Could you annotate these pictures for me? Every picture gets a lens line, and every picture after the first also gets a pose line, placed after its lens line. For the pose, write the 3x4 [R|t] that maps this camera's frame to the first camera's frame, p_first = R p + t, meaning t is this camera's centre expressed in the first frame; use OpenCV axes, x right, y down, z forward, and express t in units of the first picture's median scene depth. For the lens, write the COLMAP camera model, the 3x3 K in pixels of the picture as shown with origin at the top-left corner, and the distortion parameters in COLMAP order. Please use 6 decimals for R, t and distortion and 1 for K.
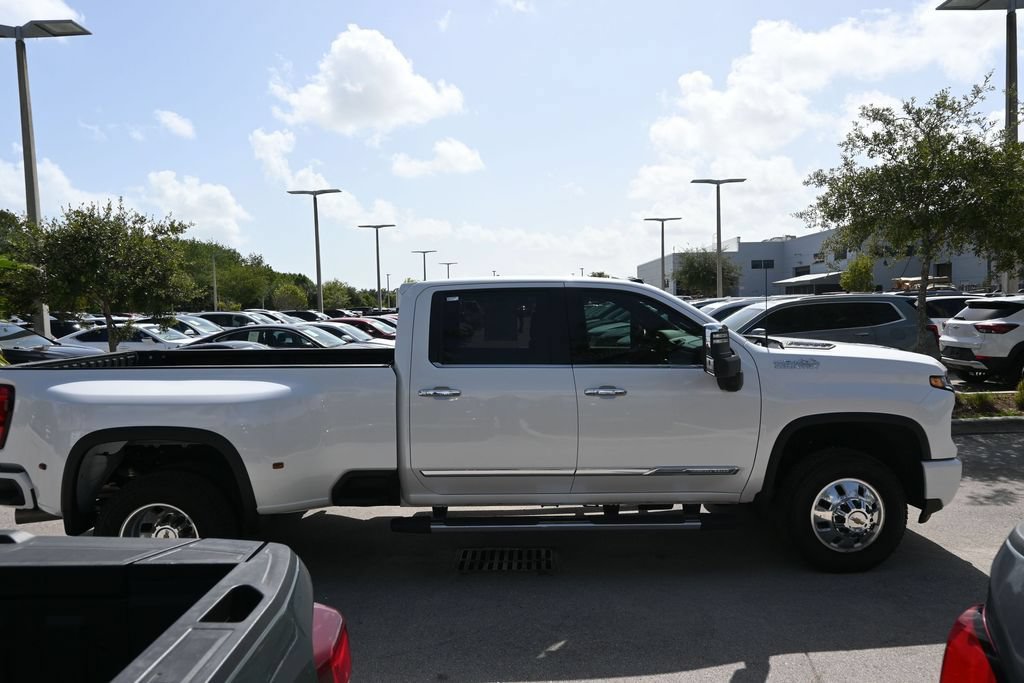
lens RADIAL K [[697.4, 0, 512.0], [0, 697.4, 357.6], [0, 0, 1]] dist [-0.006915, 0.002996]
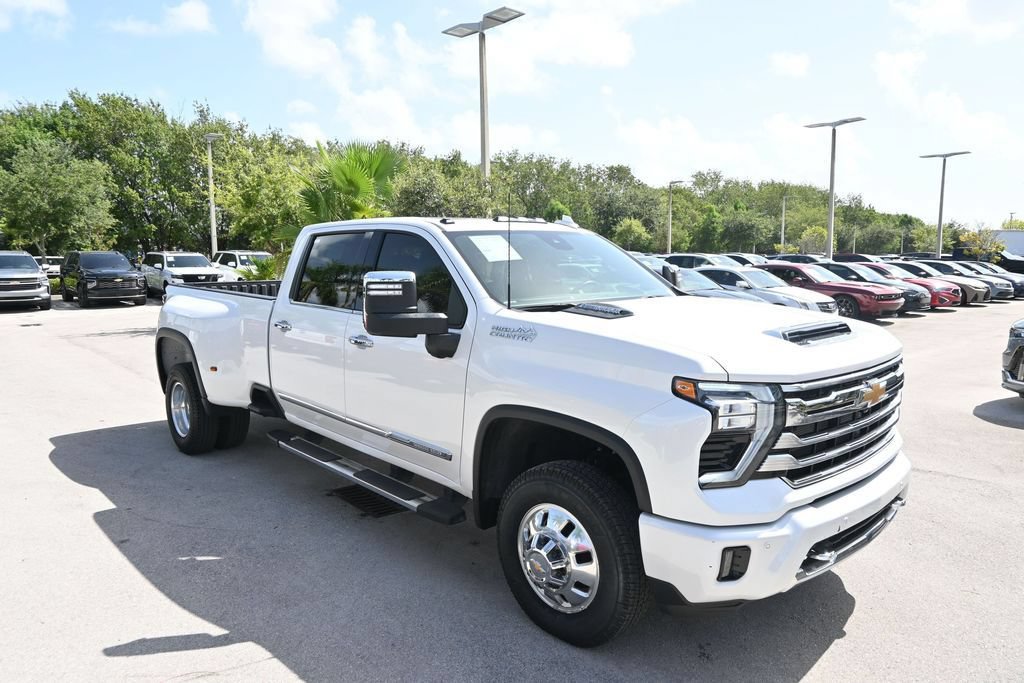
lens RADIAL K [[697.4, 0, 512.0], [0, 697.4, 357.6], [0, 0, 1]] dist [-0.006915, 0.002996]
pose [[0.667665, 0.125470, -0.733812, 0.331959], [-0.066229, 0.991797, 0.109323, -0.015715], [0.741510, -0.024391, 0.670499, 0.179126]]
